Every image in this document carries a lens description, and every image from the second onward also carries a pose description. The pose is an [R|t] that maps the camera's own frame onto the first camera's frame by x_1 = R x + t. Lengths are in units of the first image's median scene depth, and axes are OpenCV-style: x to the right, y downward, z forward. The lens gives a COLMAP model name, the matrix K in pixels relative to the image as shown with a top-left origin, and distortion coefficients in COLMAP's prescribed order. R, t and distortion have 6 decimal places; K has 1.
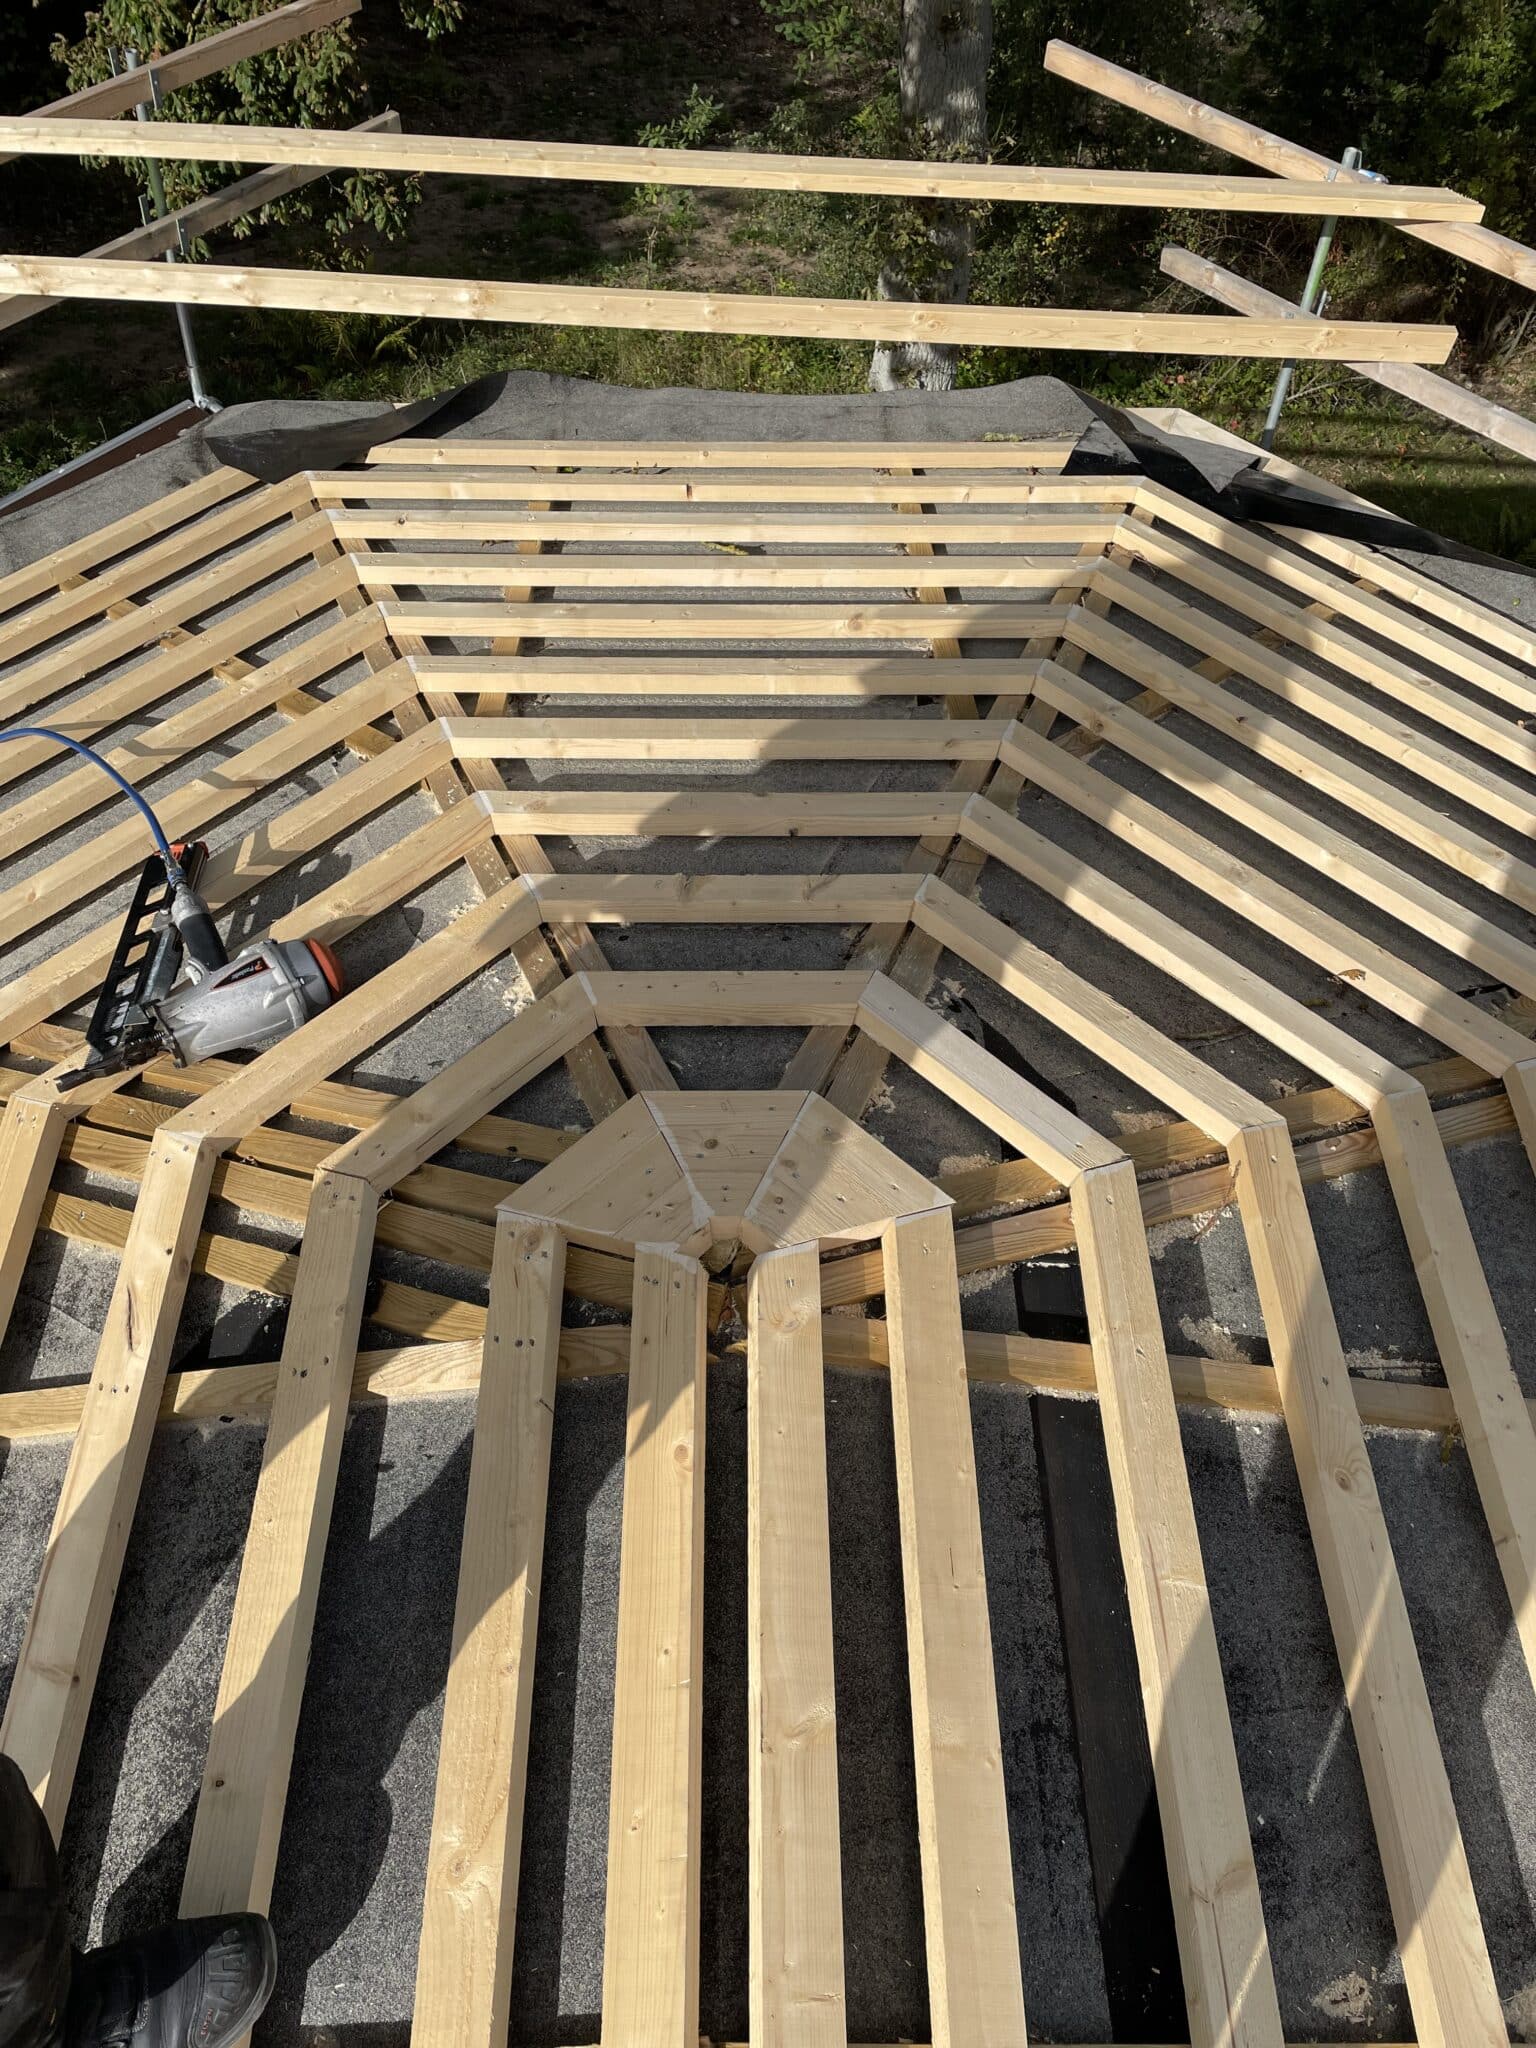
lens RADIAL K [[1481.7, 0, 677.6], [0, 1481.7, 1025.7], [0, 0, 1]] dist [0.084267, -0.098846]
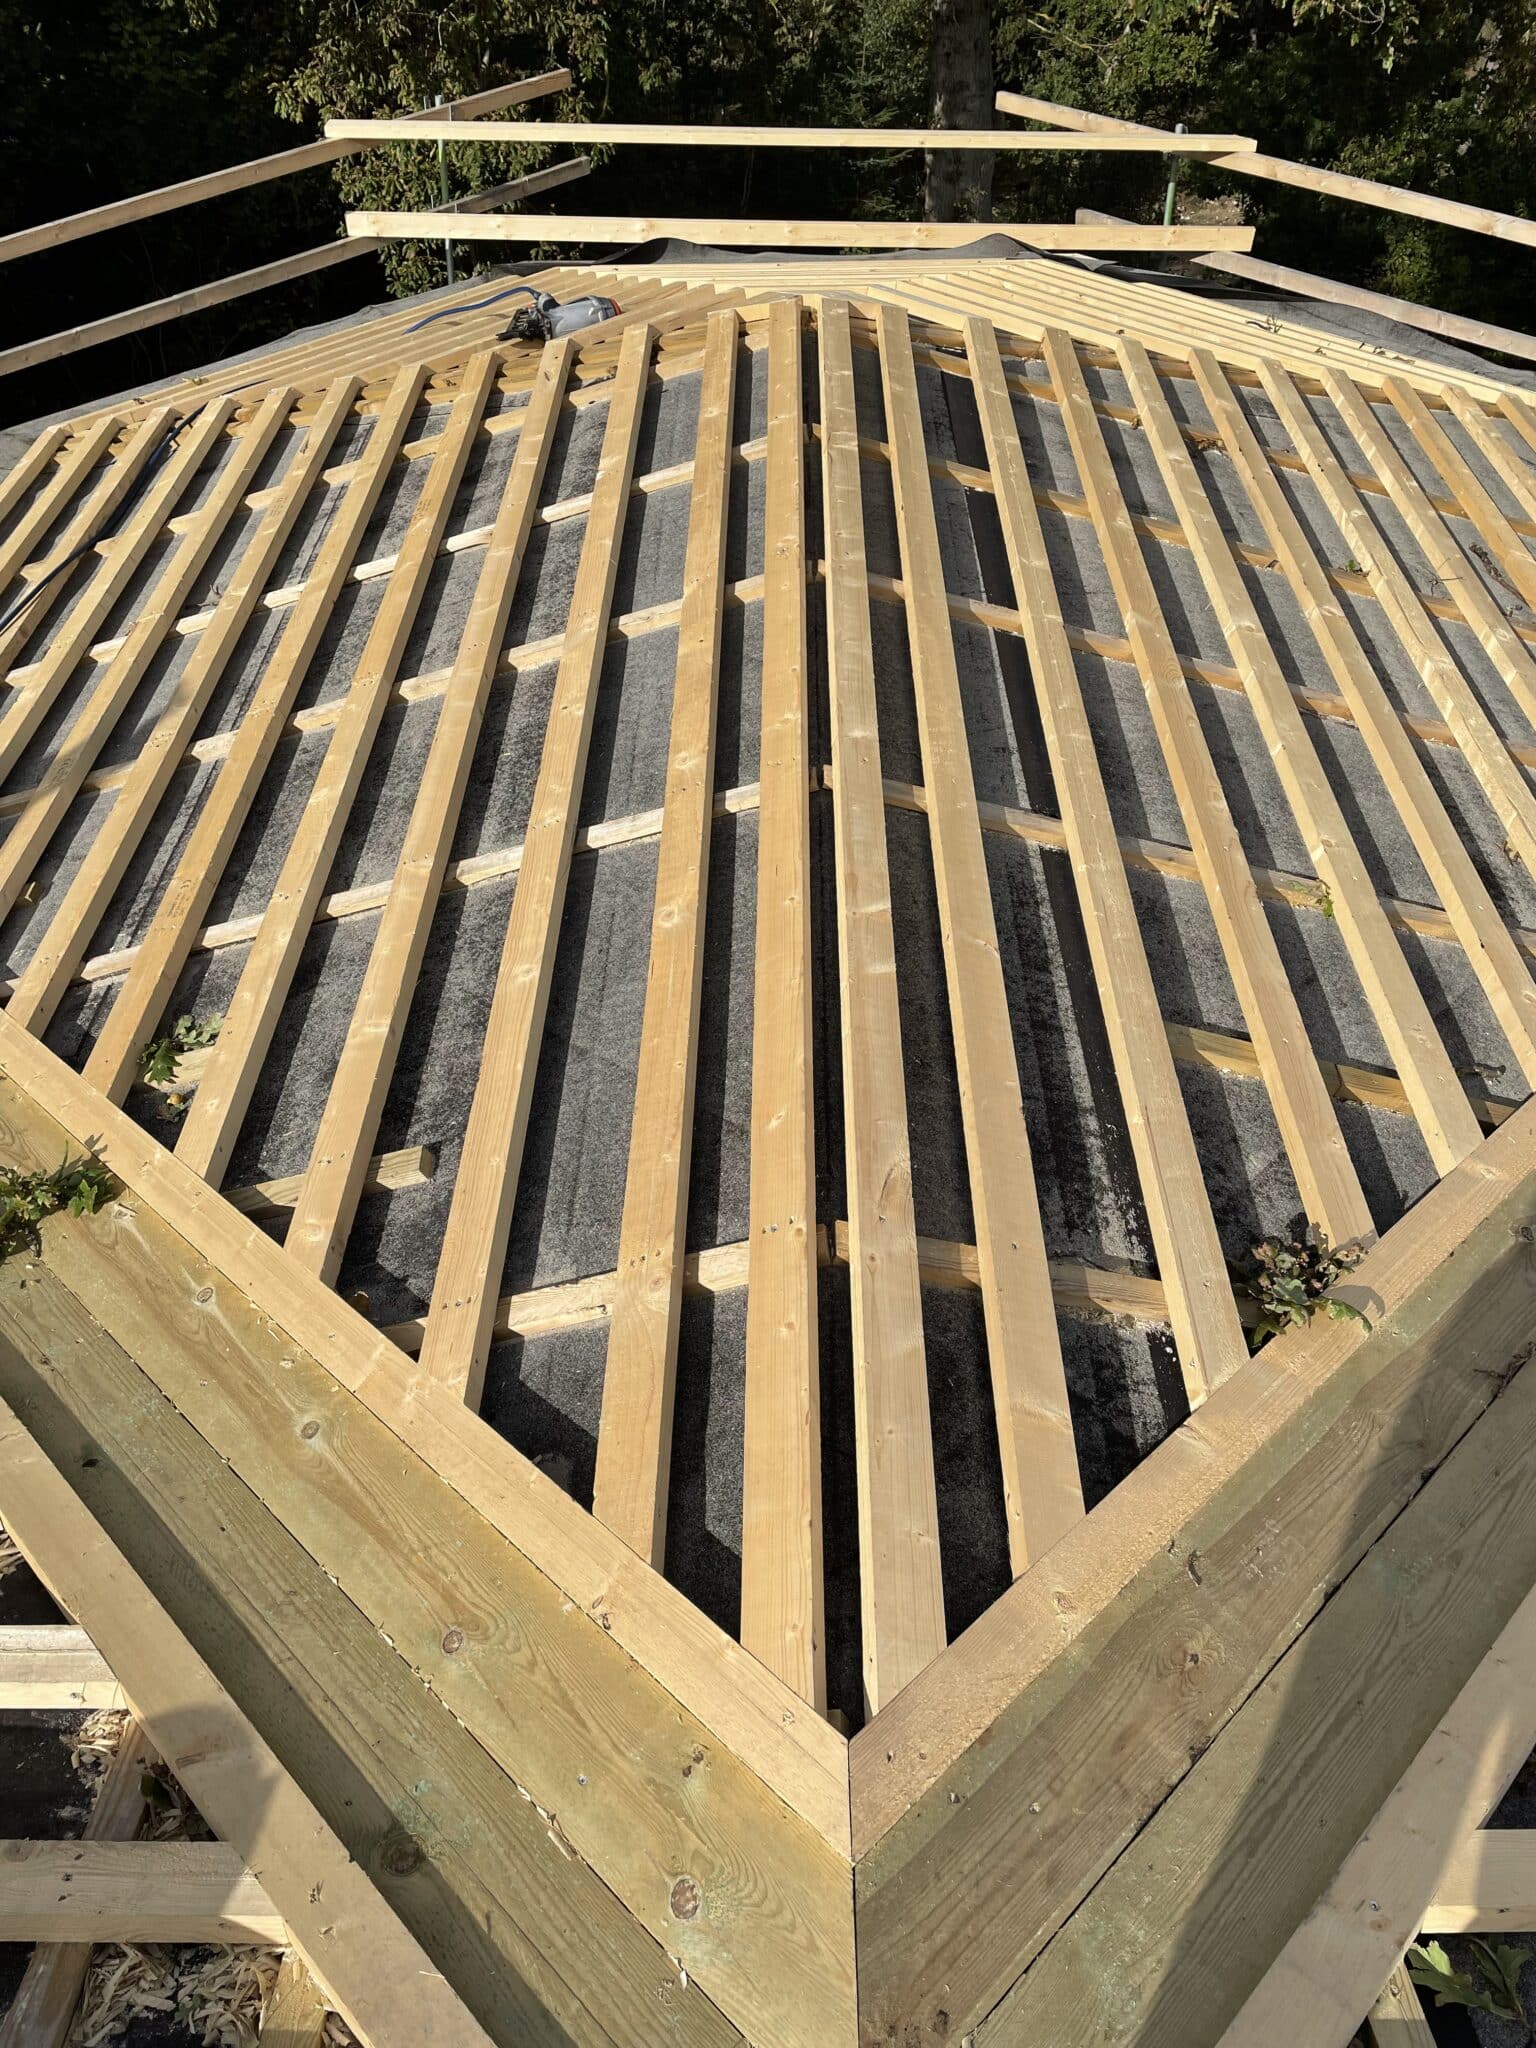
lens RADIAL K [[1565.0, 0, 768.0], [0, 1565.0, 1024.0], [0, 0, 1]] dist [0.086957, -0.104403]
pose [[0.999702, -0.024240, -0.002907, -0.021925], [0.023125, 0.978382, -0.205507, 0.752377], [0.007826, 0.205378, 0.978651, -0.521929]]
